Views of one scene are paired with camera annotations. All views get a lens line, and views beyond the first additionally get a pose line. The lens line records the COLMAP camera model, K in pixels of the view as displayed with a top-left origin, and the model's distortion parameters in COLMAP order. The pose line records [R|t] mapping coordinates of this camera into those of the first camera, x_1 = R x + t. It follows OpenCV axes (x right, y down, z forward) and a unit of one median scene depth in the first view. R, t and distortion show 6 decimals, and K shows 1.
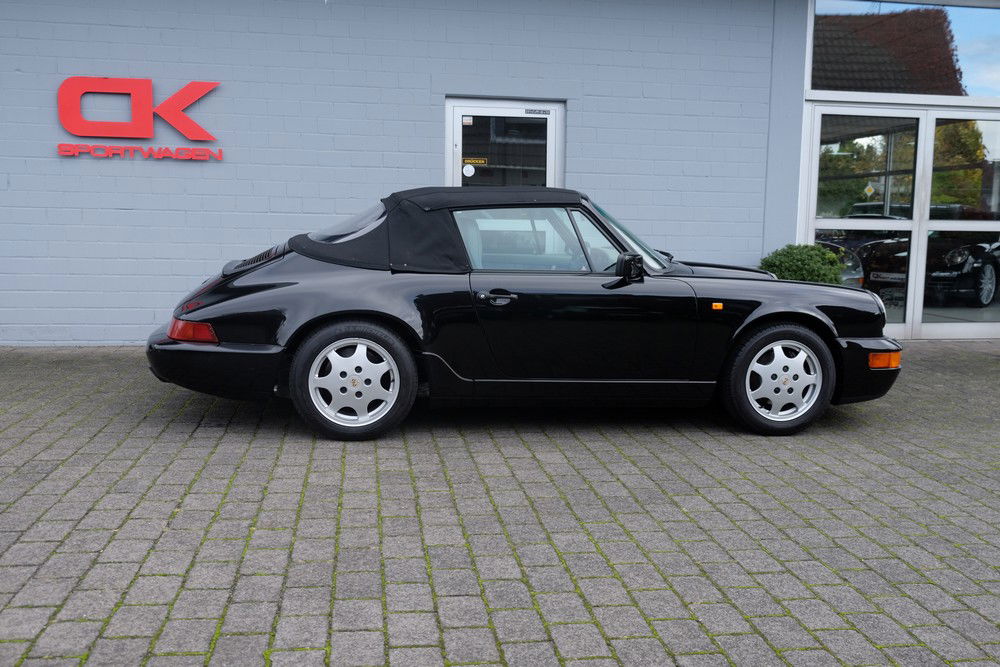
lens RADIAL K [[878.1, 0, 500.0], [0, 878.1, 333.5], [0, 0, 1]] dist [-0.001725, 0.000508]
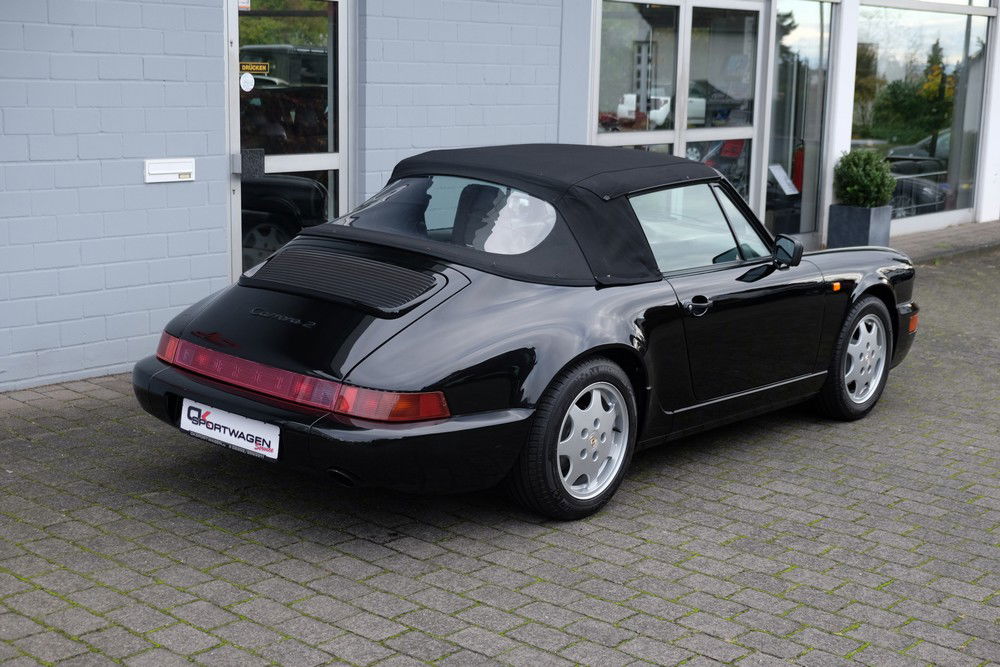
lens RADIAL K [[1455.2, 0, 500.0], [0, 1455.2, 333.5], [0, 0, 1]] dist [0.108883, -0.113994]
pose [[0.748330, -0.122112, 0.651990, -1.028518], [0.070813, 0.991999, 0.104515, -0.171085], [-0.659536, -0.032042, 0.750990, 0.120011]]
